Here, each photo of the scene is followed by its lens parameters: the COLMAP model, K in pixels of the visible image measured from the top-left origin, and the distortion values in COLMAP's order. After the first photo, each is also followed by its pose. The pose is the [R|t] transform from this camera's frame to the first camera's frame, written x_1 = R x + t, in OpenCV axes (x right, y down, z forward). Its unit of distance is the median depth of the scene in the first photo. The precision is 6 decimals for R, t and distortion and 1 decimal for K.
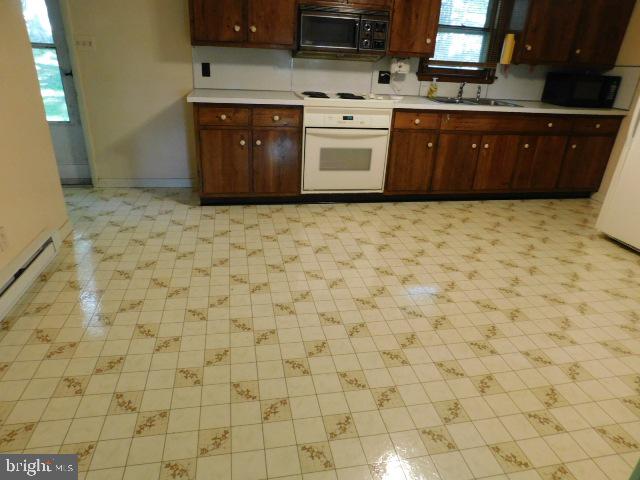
lens RADIAL K [[419.1, 0, 320.0], [0, 419.1, 240.0], [0, 0, 1]] dist [-0.076544, 0.055708]
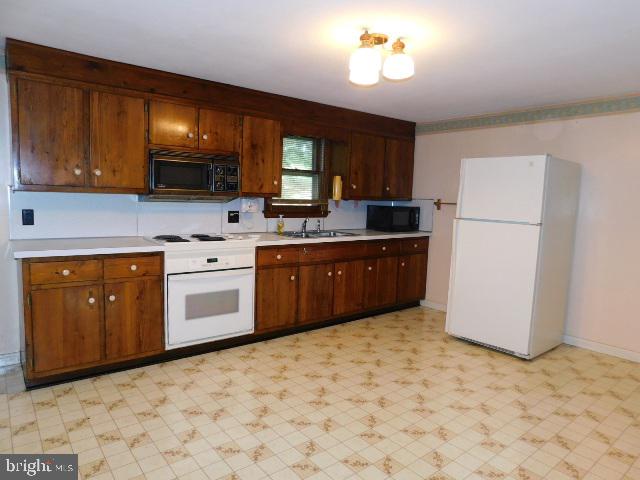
lens RADIAL K [[419.1, 0, 320.0], [0, 419.1, 240.0], [0, 0, 1]] dist [-0.076544, 0.055708]
pose [[0.883633, -0.066496, 0.463434, -0.141404], [0.202889, 0.946473, -0.251046, -0.046924], [-0.421934, 0.315859, 0.849826, 0.075934]]
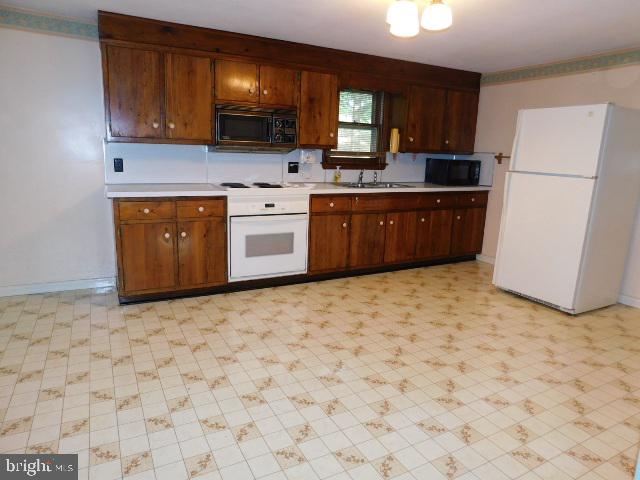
lens RADIAL K [[419.1, 0, 320.0], [0, 419.1, 240.0], [0, 0, 1]] dist [-0.076544, 0.055708]
pose [[0.956176, -0.075392, 0.282920, -0.108541], [0.131663, 0.973787, -0.185484, 0.003566], [-0.261519, 0.214605, 0.941038, -0.004883]]
